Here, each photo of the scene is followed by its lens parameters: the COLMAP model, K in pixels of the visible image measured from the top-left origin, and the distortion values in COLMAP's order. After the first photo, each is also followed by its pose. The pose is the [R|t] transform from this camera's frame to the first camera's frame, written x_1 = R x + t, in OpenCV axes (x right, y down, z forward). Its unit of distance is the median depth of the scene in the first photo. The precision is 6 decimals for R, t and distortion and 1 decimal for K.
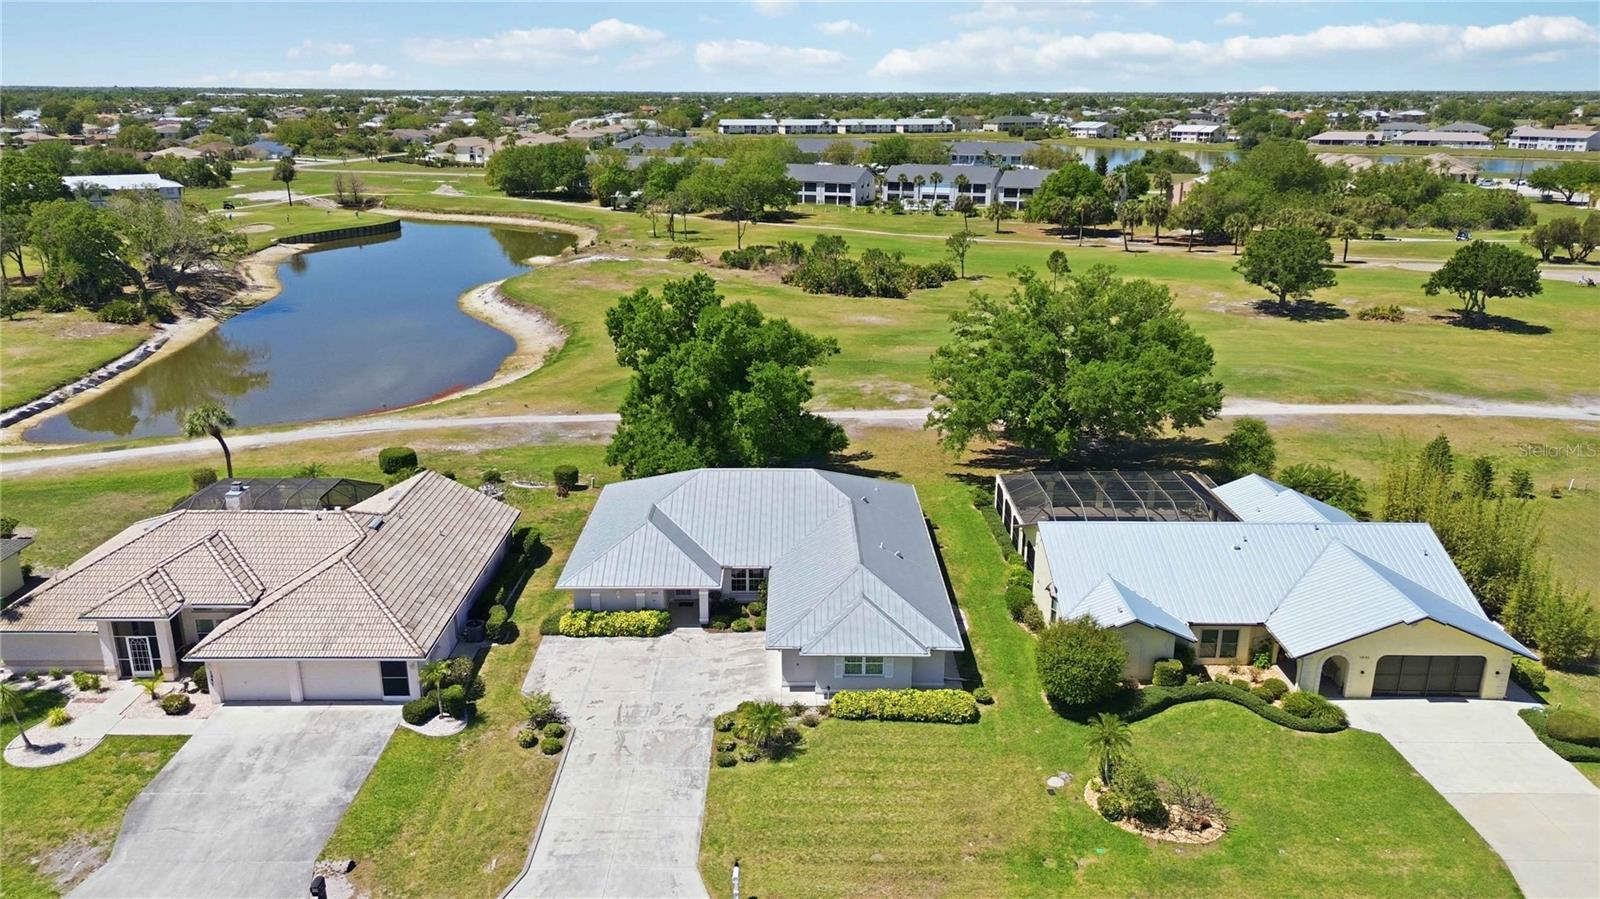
lens RADIAL K [[1132.6, 0, 800.0], [0, 1132.6, 455.0], [0, 0, 1]] dist [0.073137, -0.076572]
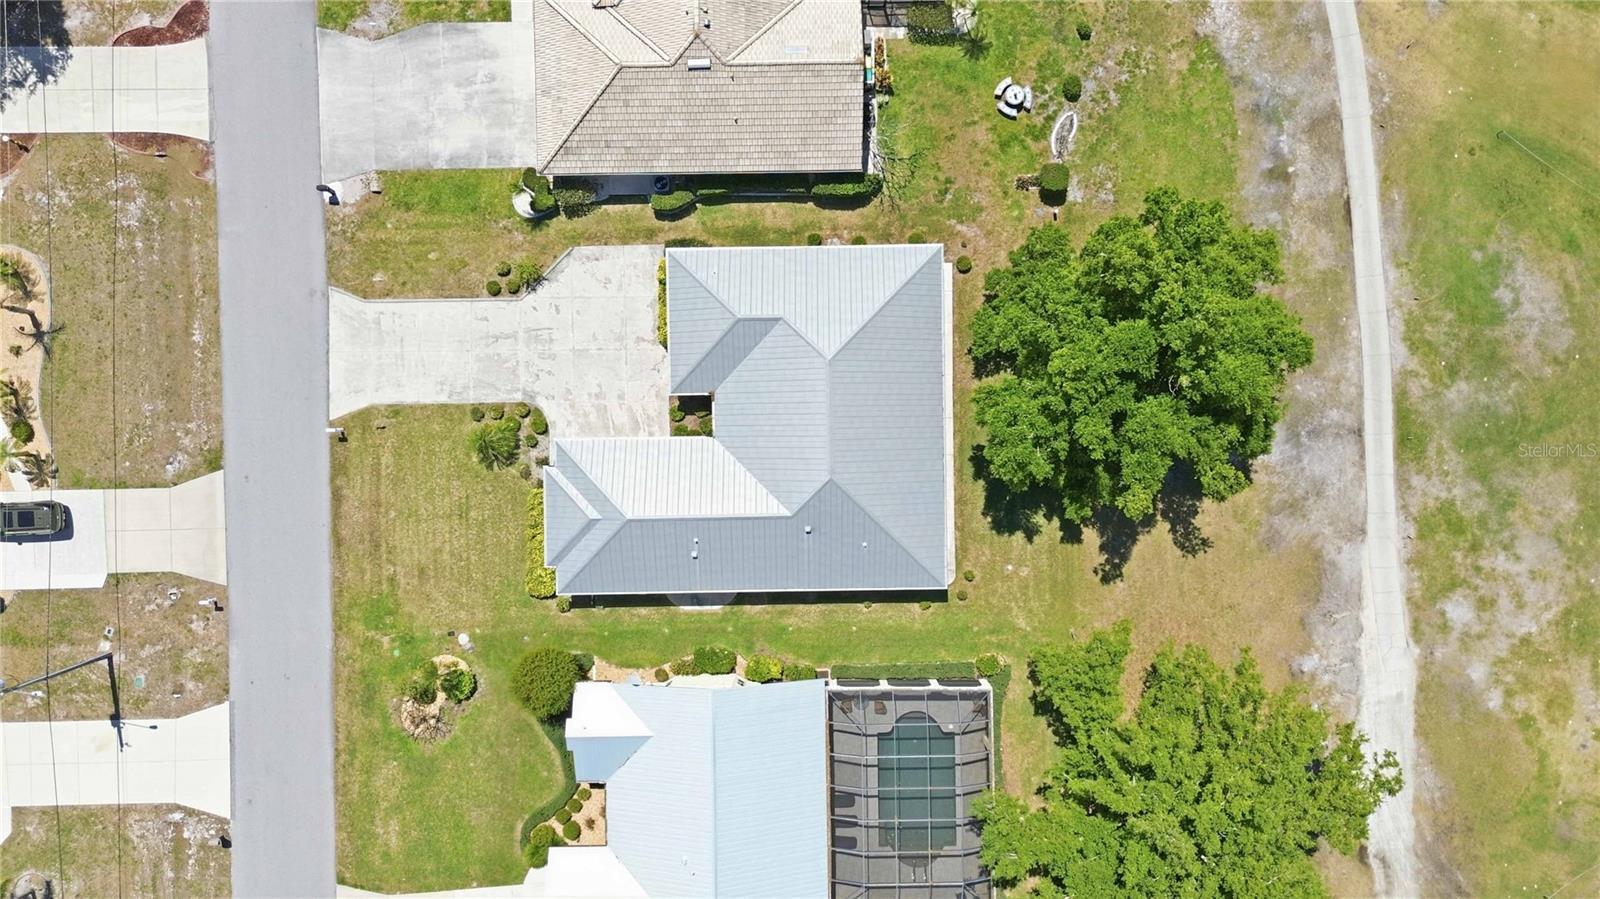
lens RADIAL K [[1132.6, 0, 800.0], [0, 1132.6, 455.0], [0, 0, 1]] dist [0.073137, -0.076572]
pose [[0.010803, 0.999807, 0.016392, -0.025535], [-0.299718, -0.012402, 0.953947, -0.953301], [0.953967, -0.015219, 0.299527, 0.745954]]
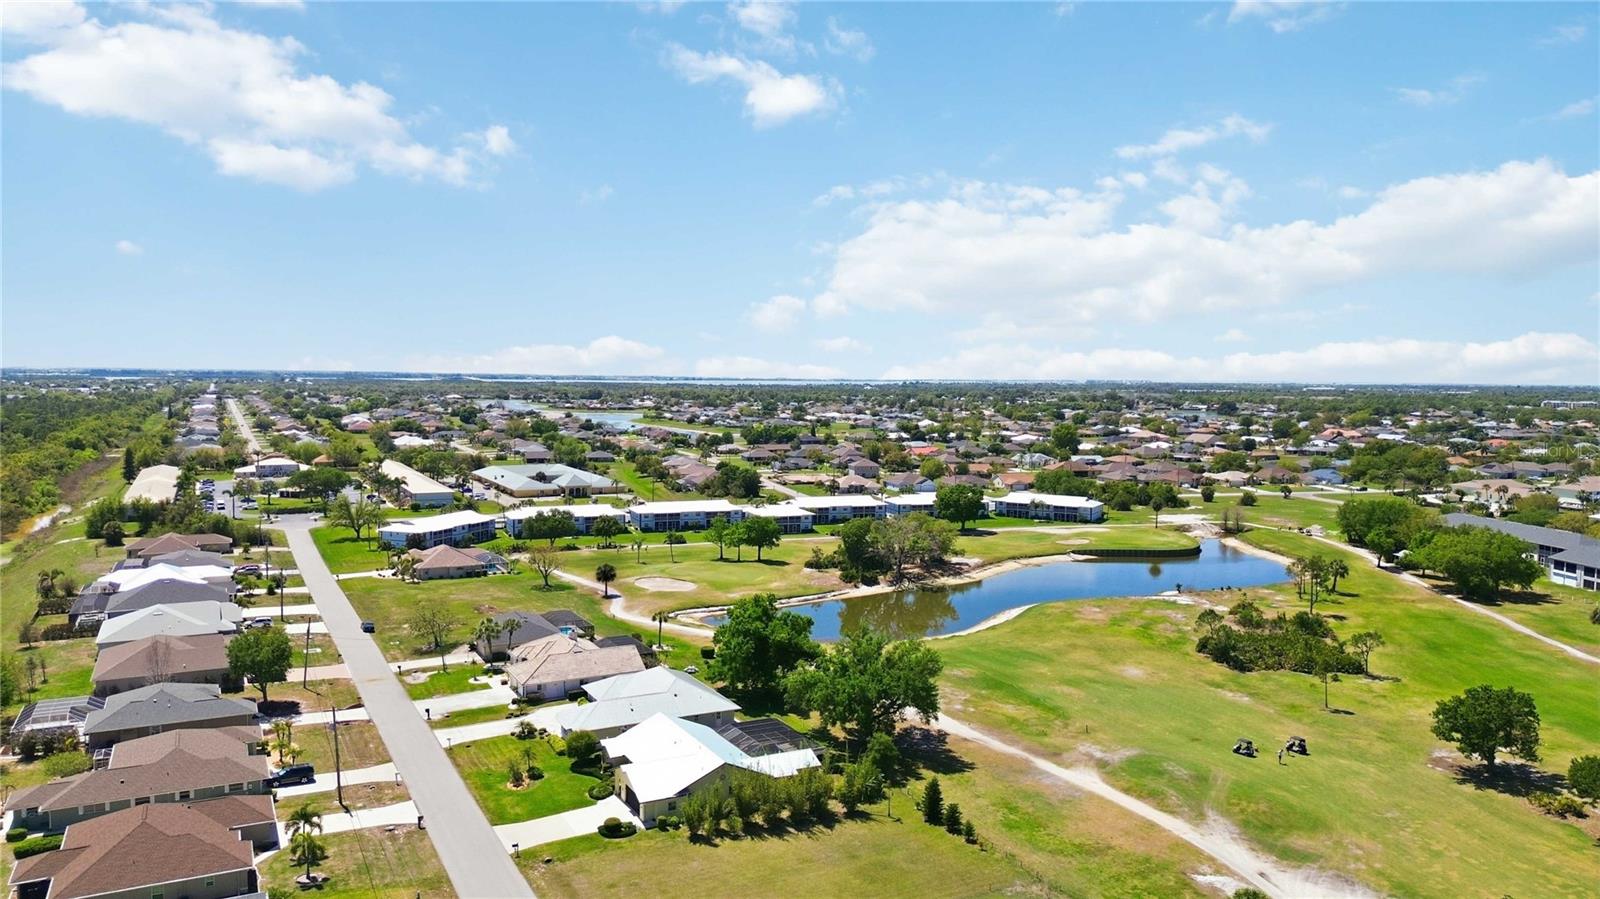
lens RADIAL K [[1132.6, 0, 800.0], [0, 1132.6, 455.0], [0, 0, 1]] dist [0.073137, -0.076572]
pose [[0.458292, 0.066080, -0.886342, 2.354160], [-0.279703, 0.957288, -0.073254, -0.353517], [0.843644, 0.281485, 0.457200, 0.011830]]
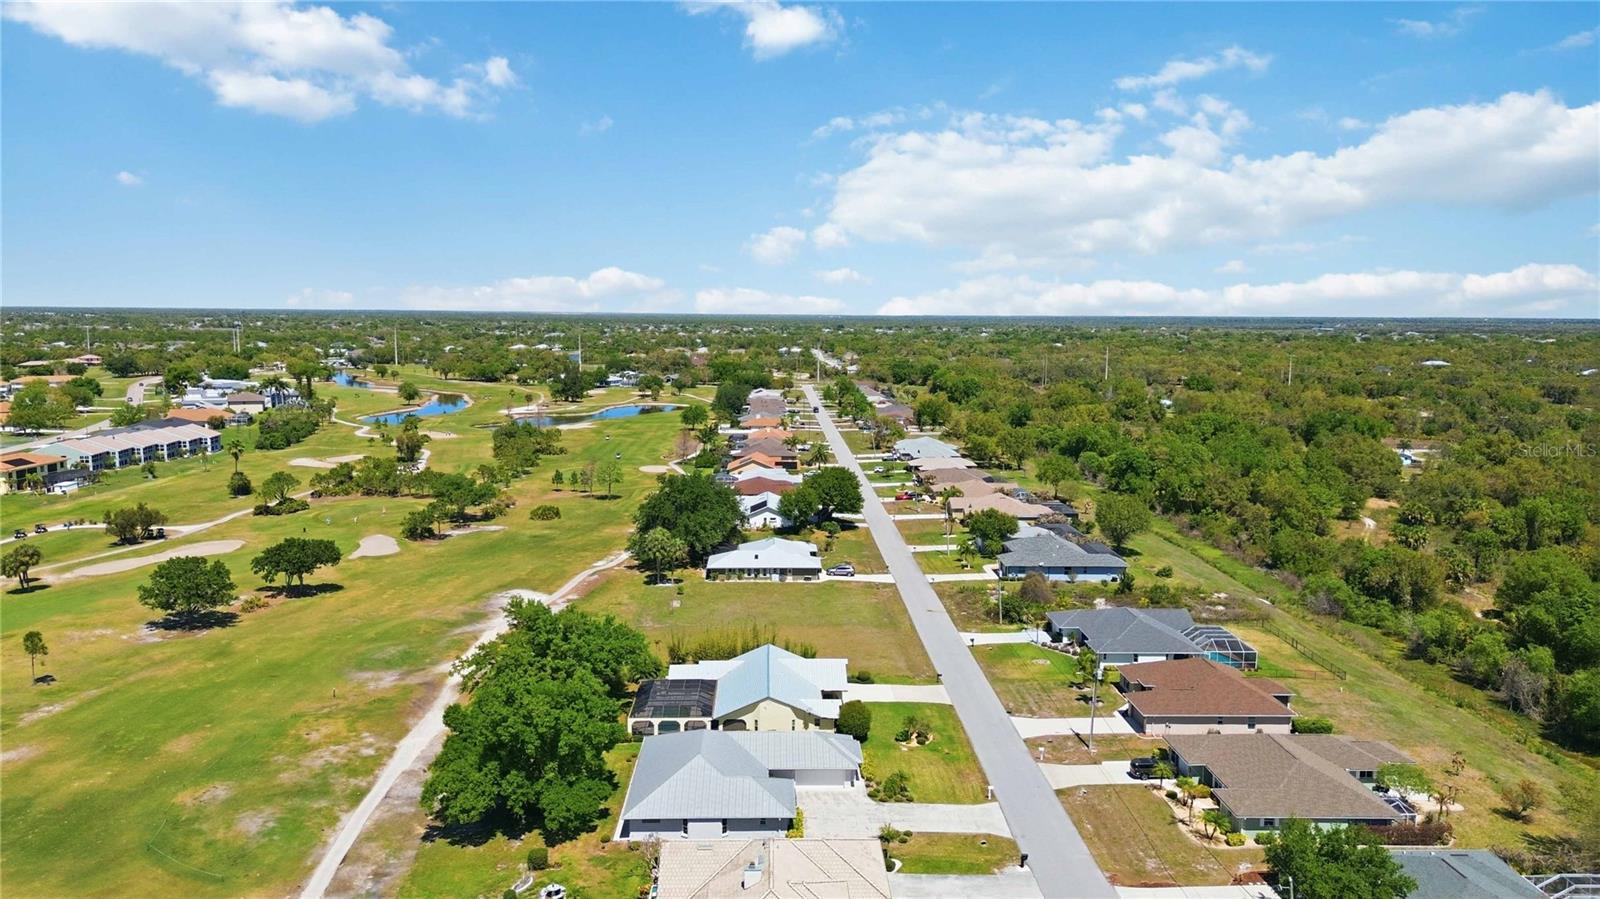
lens RADIAL K [[1132.6, 0, 800.0], [0, 1132.6, 455.0], [0, 0, 1]] dist [0.073137, -0.076572]
pose [[-0.023908, -0.128653, 0.991401, -1.839416], [0.296499, 0.946153, 0.129932, -0.625992], [-0.954734, 0.297056, 0.015524, 0.754313]]
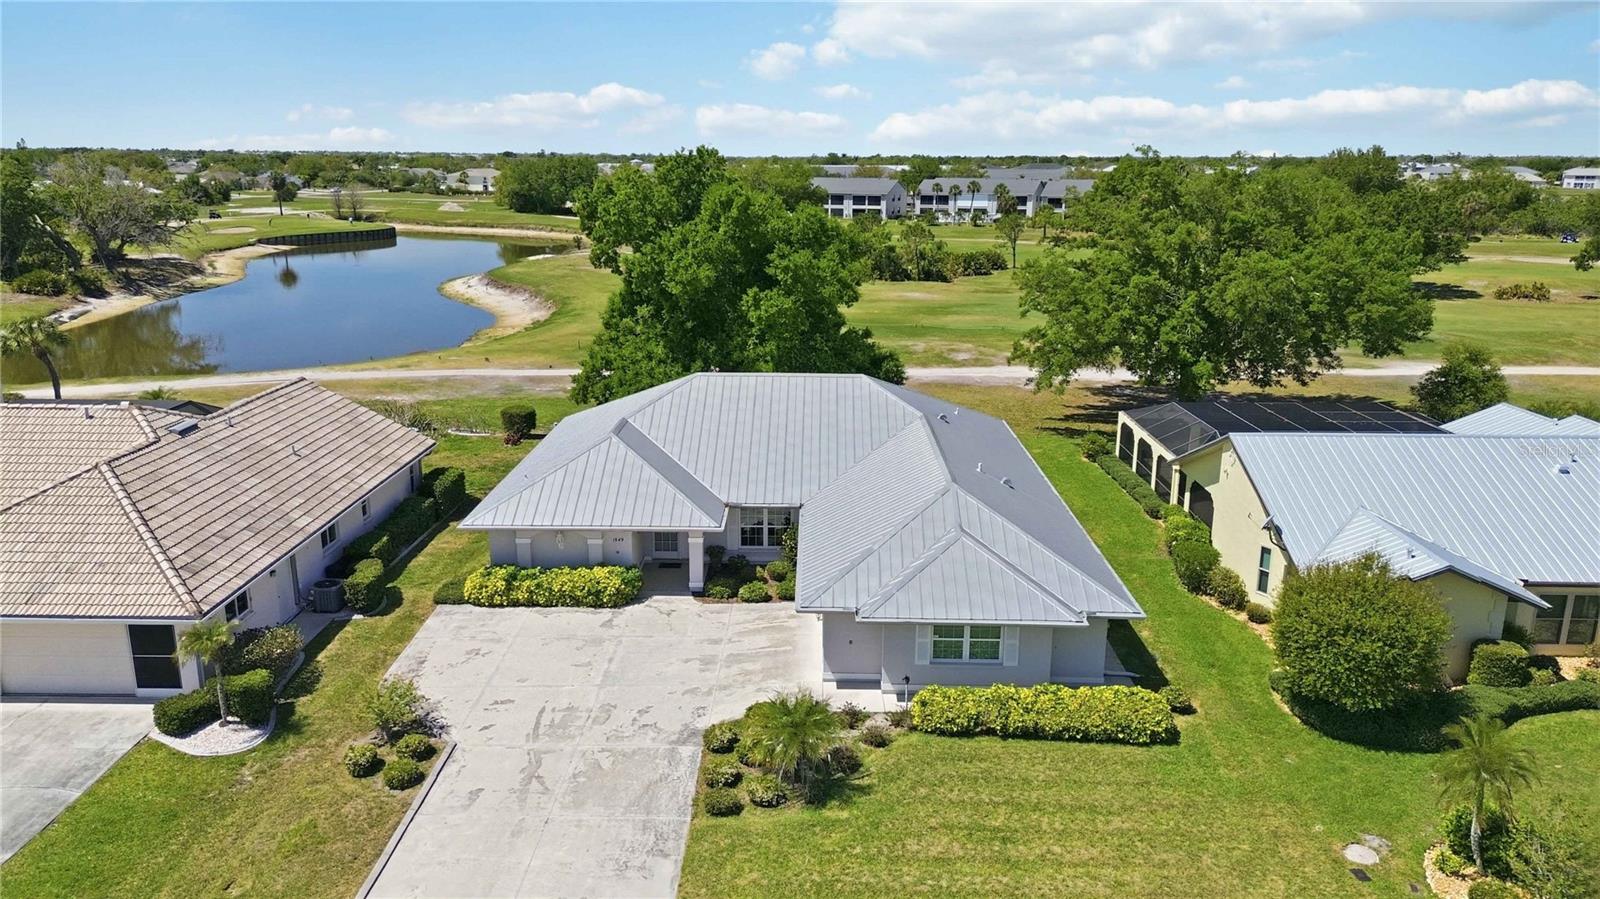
lens RADIAL K [[1132.6, 0, 800.0], [0, 1132.6, 455.0], [0, 0, 1]] dist [0.073137, -0.076572]
pose [[0.999823, 0.007045, -0.017446, -0.015997], [-0.007979, 0.998508, -0.054029, 0.104179], [0.017039, 0.054158, 0.998387, 0.357738]]
